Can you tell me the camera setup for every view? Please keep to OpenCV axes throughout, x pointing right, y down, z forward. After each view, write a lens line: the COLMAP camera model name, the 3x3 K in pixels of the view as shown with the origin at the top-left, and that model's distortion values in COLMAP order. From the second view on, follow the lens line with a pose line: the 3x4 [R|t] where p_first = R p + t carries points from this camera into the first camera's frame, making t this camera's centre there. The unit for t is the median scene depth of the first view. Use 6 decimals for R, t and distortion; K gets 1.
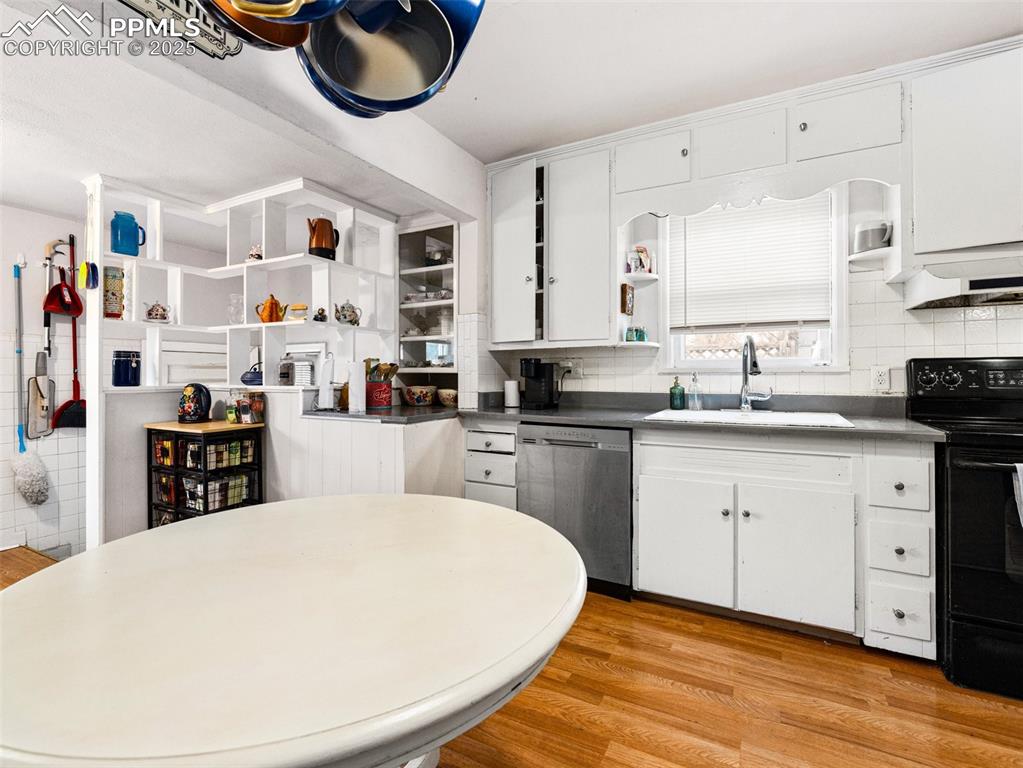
lens RADIAL K [[482.6, 0, 508.5], [0, 482.6, 373.7], [0, 0, 1]] dist [-0.003115, 0.001313]
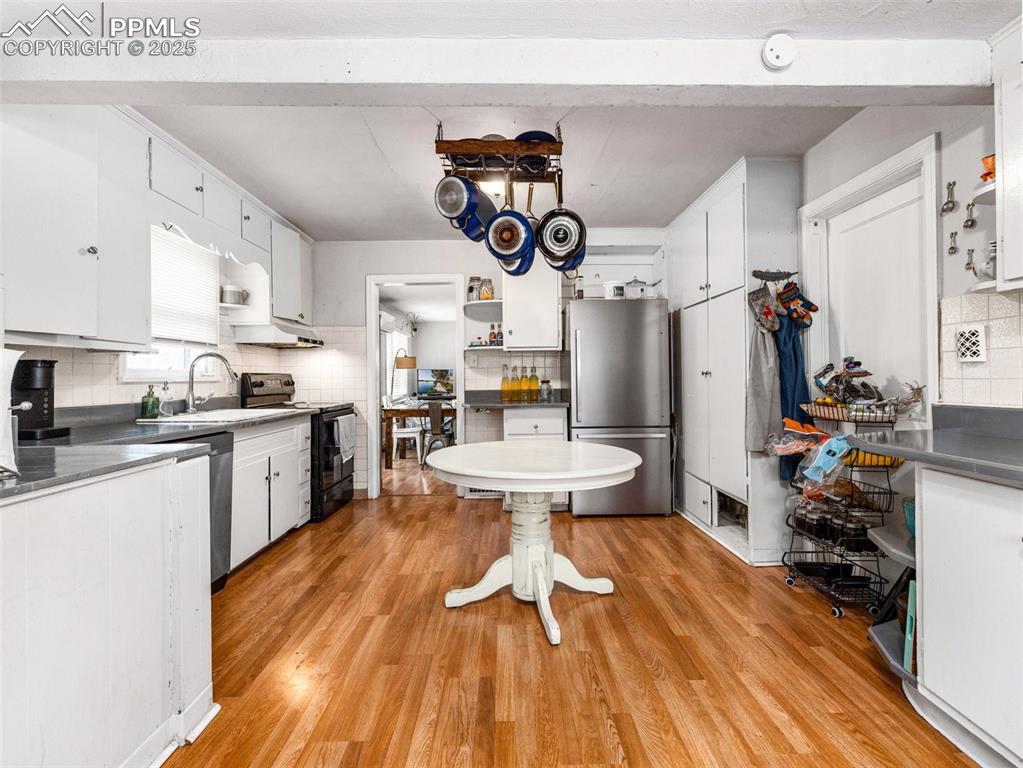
lens RADIAL K [[482.6, 0, 514.2], [0, 482.6, 380.2], [0, 0, 1]] dist [-0.003115, 0.001313]
pose [[-0.487335, 0.003387, 0.873208, -0.951474], [0.010317, 0.999945, 0.001880, 0.000290], [-0.873154, 0.009925, -0.487343, 0.868442]]
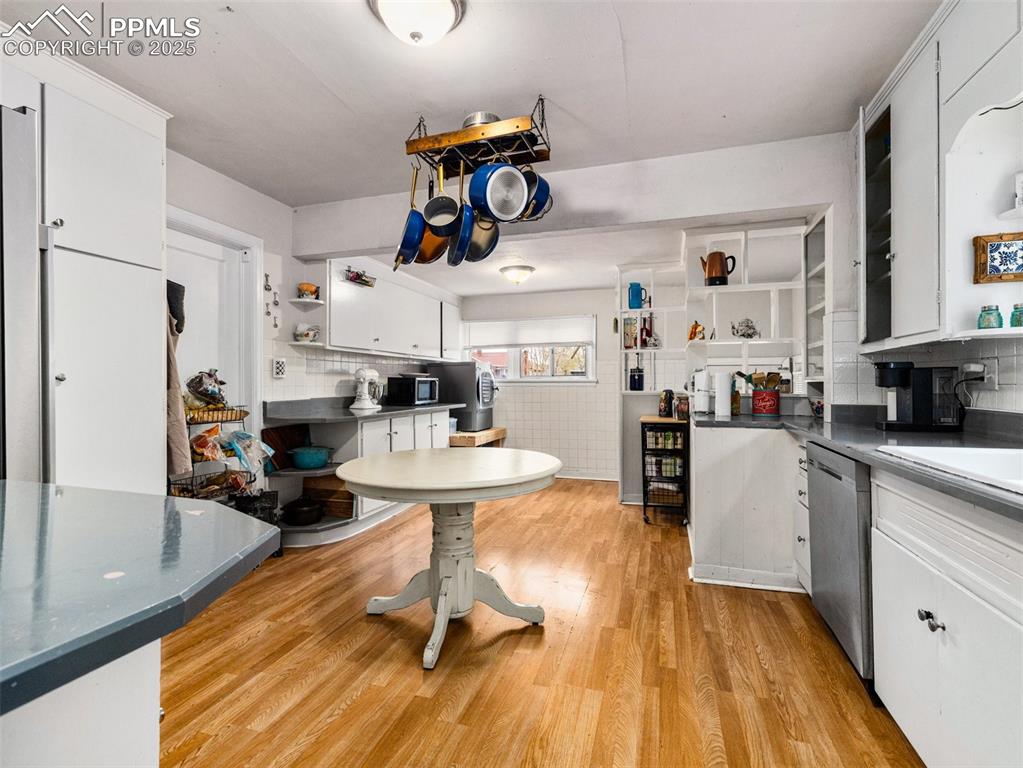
lens RADIAL K [[482.6, 0, 511.5], [0, 482.6, 384.5], [0, 0, 1]] dist [-0.003115, 0.001313]
pose [[0.185444, 0.002468, -0.982652, 0.767283], [0.003240, 0.999990, 0.003123, -0.001209], [0.982650, -0.003763, 0.185434, 0.319448]]
